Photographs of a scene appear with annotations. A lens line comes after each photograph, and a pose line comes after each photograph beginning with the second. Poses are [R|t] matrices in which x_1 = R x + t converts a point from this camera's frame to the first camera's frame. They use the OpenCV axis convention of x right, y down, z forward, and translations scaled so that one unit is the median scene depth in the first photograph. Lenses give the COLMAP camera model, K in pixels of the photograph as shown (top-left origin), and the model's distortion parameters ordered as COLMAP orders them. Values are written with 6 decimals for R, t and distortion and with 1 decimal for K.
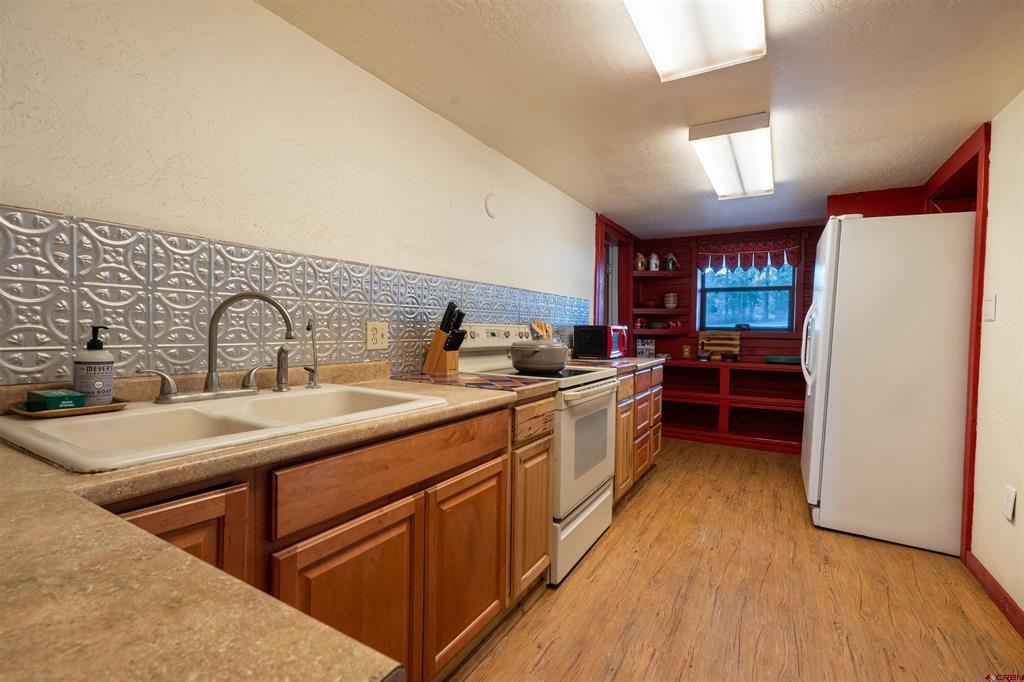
lens RADIAL K [[459.4, 0, 506.9], [0, 459.4, 336.9], [0, 0, 1]] dist [-0.016650, -0.000039]
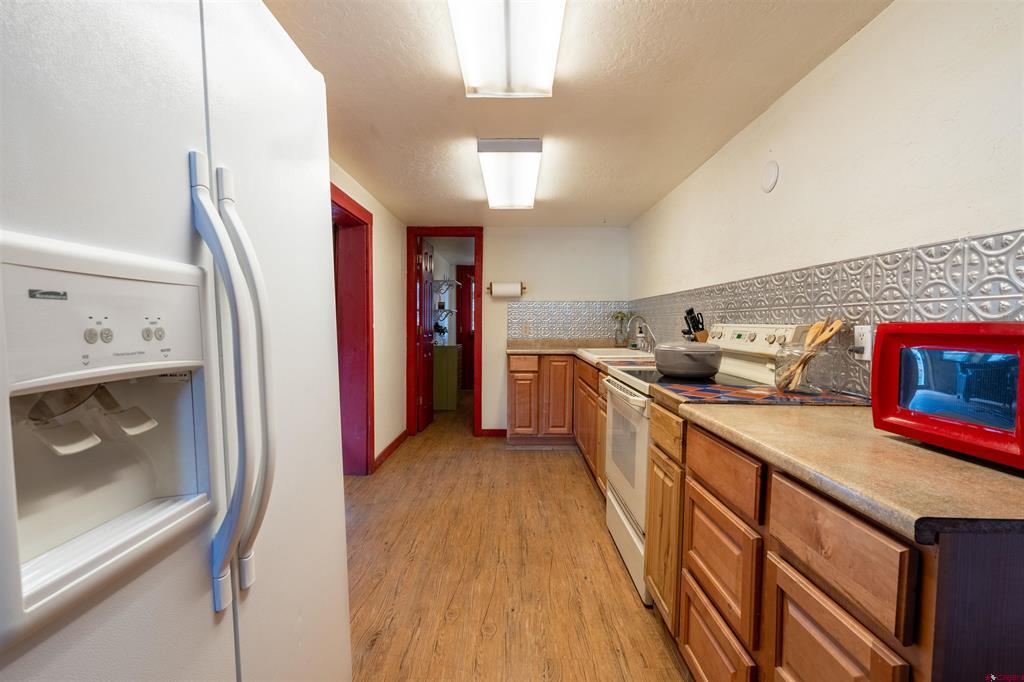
lens RADIAL K [[459.4, 0, 510.6], [0, 459.4, 345.6], [0, 0, 1]] dist [-0.016650, -0.000039]
pose [[-0.860623, 0.010571, -0.509134, 0.863877], [-0.025781, 0.997598, 0.064291, -0.035992], [0.508590, 0.068456, -0.858283, 1.672476]]
